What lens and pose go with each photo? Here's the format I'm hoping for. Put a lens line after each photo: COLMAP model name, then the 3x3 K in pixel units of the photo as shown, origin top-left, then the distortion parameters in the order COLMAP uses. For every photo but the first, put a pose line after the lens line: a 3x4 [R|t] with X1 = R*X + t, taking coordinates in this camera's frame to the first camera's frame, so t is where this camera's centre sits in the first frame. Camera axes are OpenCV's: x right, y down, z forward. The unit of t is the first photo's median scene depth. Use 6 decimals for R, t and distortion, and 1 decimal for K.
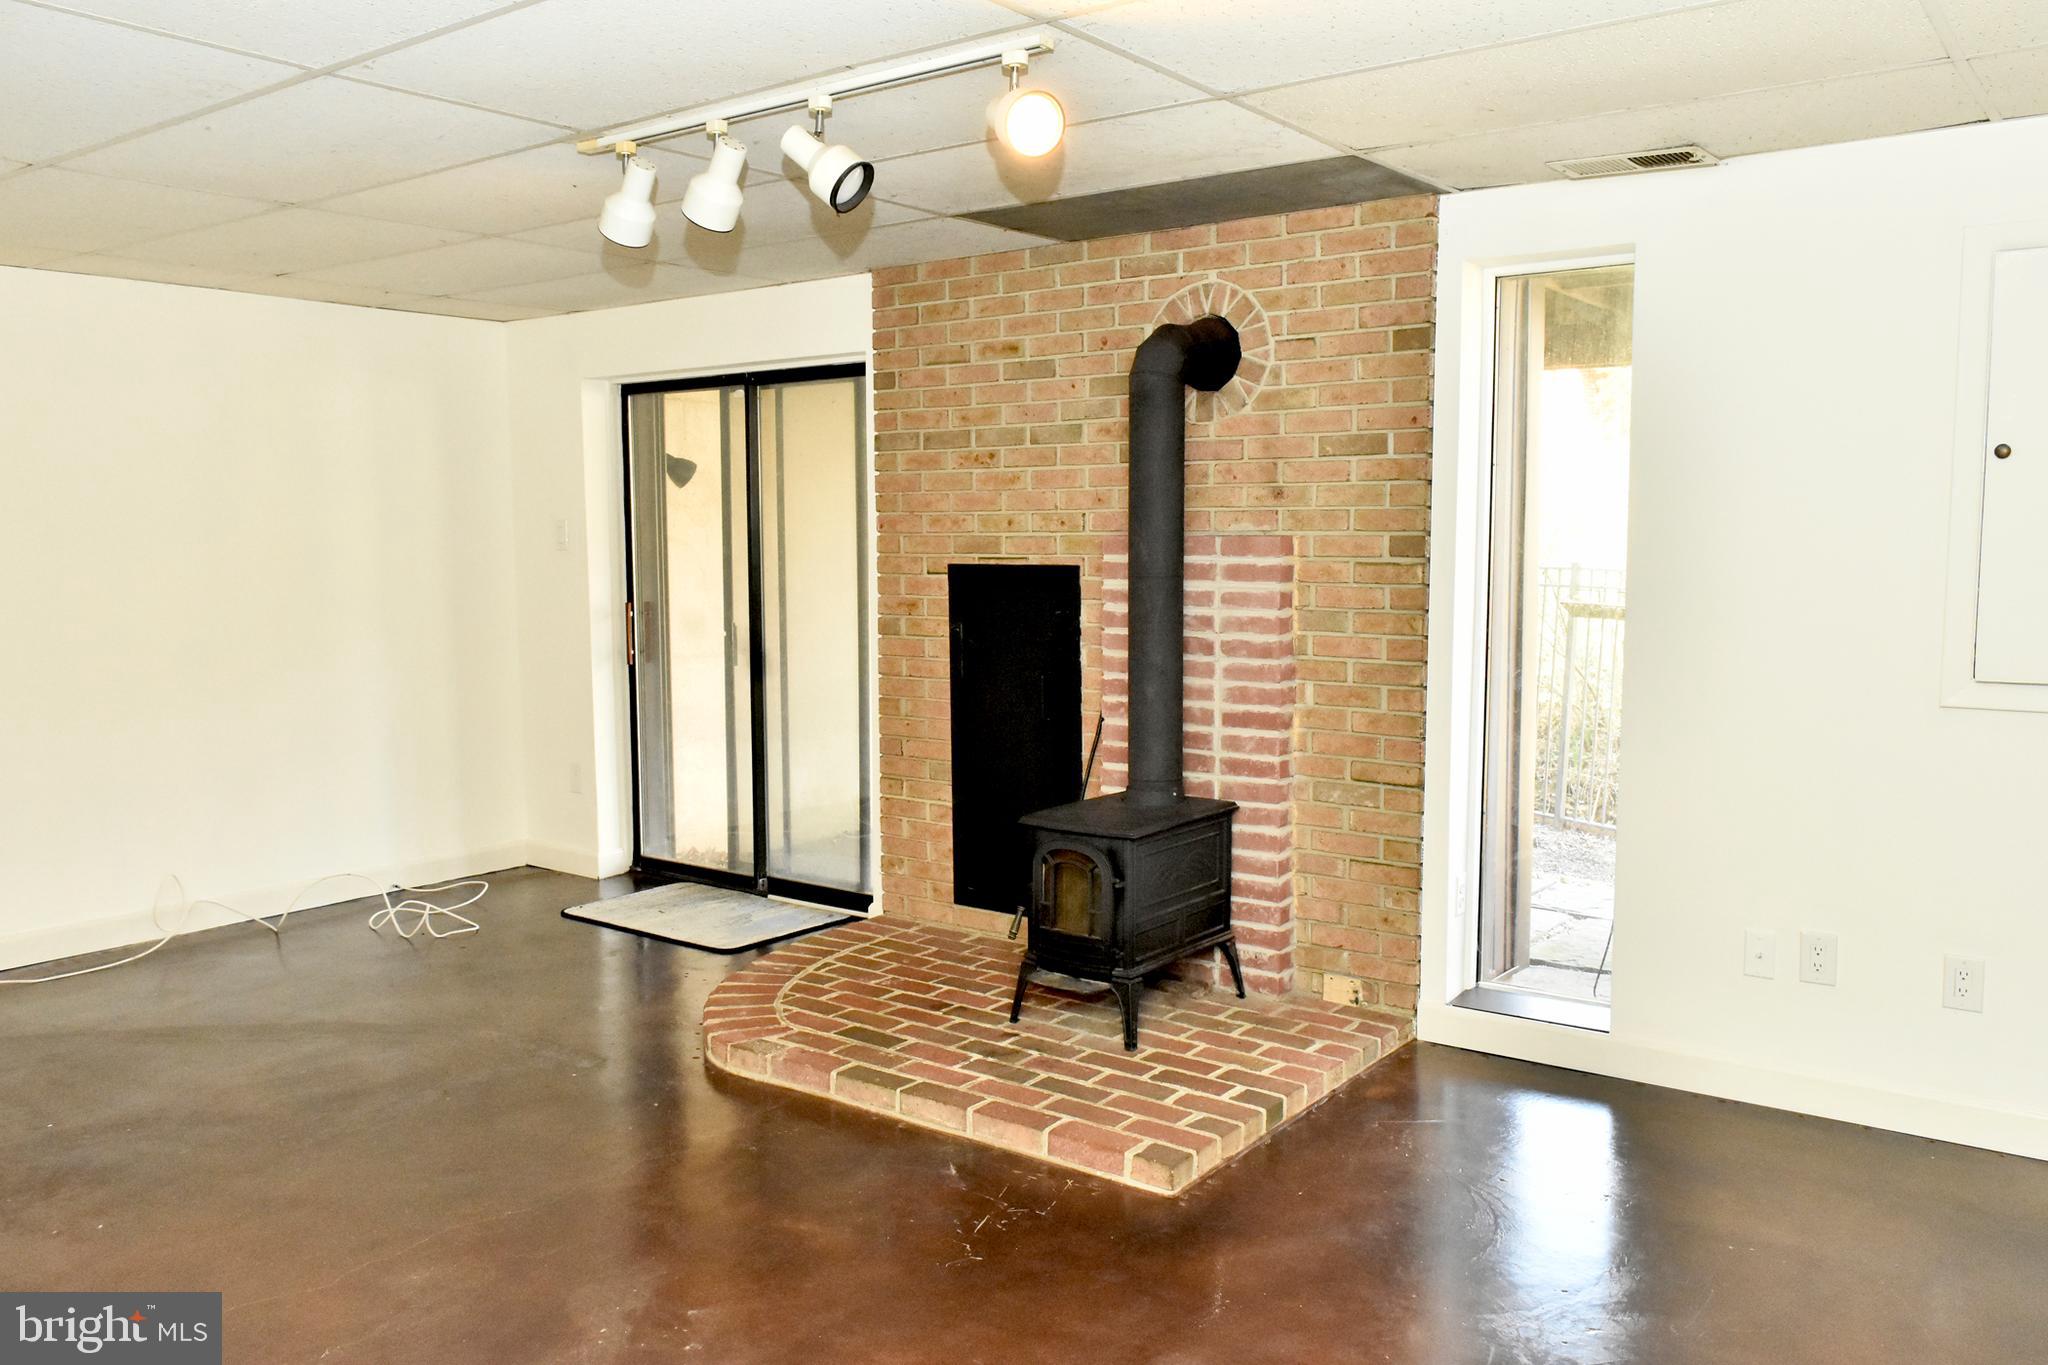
lens RADIAL K [[1587.5, 0, 1024.0], [0, 1587.5, 682.5], [0, 0, 1]] dist [-0.030570, 0.033109]
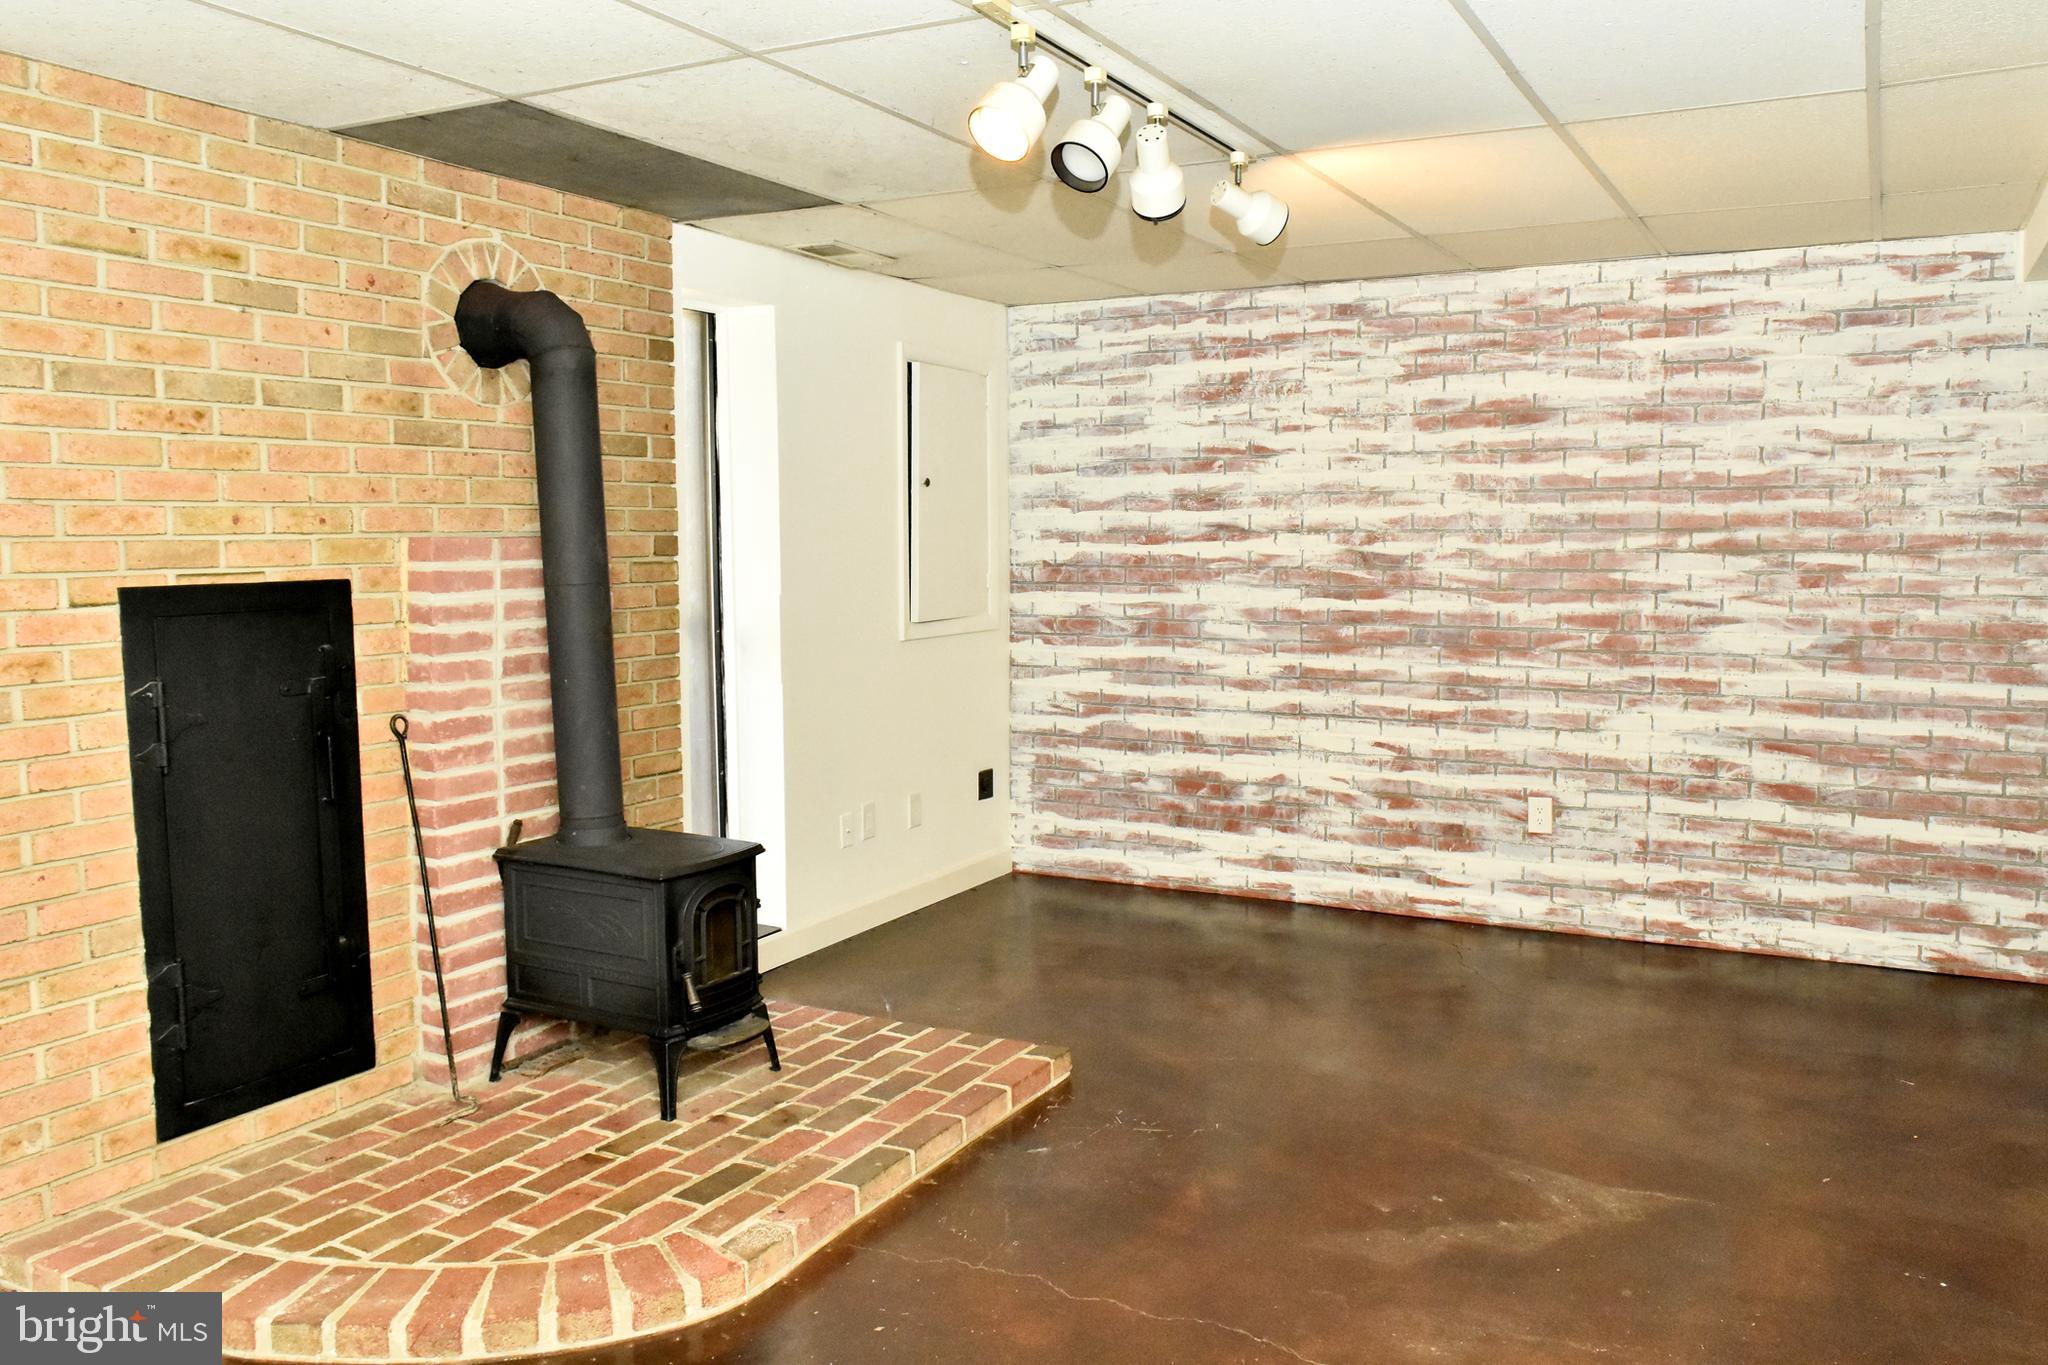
lens RADIAL K [[1587.5, 0, 1024.0], [0, 1587.5, 682.5], [0, 0, 1]] dist [-0.030570, 0.033109]
pose [[-0.153665, -0.090120, 0.984005, -0.746694], [0.101178, 0.989163, 0.106393, -0.073947], [-0.982929, 0.115909, -0.142882, 0.816611]]
